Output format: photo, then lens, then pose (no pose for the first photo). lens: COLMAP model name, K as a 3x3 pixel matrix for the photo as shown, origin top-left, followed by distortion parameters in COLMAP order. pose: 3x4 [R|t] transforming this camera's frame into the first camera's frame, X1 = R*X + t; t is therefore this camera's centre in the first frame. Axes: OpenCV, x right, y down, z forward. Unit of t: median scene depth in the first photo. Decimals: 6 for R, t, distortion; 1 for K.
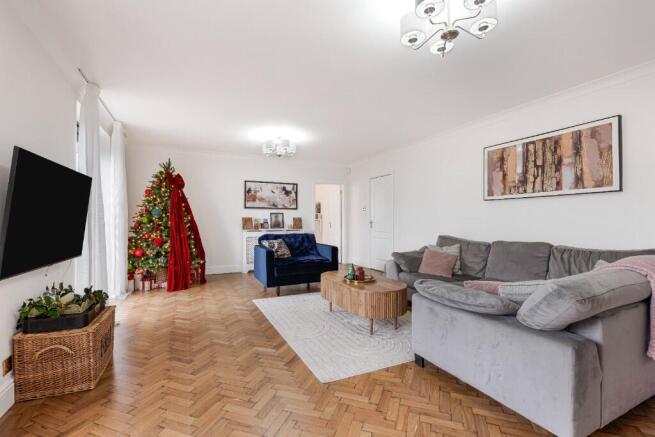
lens RADIAL K [[298.8, 0, 320.9], [0, 298.8, 218.9], [0, 0, 1]] dist [-0.001480, -0.000216]
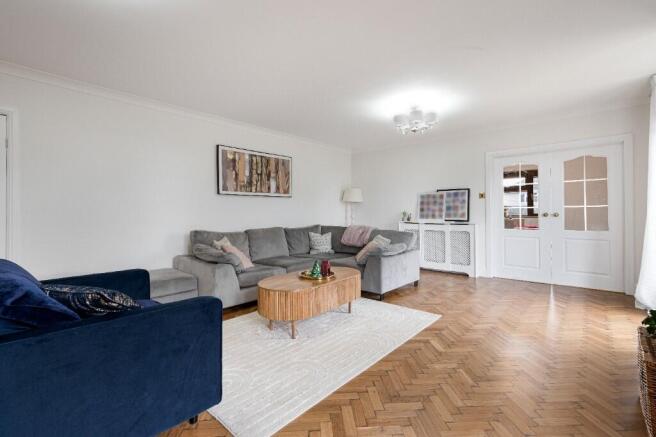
lens RADIAL K [[299.2, 0, 321.3], [0, 299.2, 218.9], [0, 0, 1]] dist [-0.001480, -0.000216]
pose [[-0.393369, -0.022921, 0.919095, -0.680121], [-0.003756, 0.999721, 0.023324, 0.000970], [-0.919373, 0.005723, -0.393345, 1.264692]]
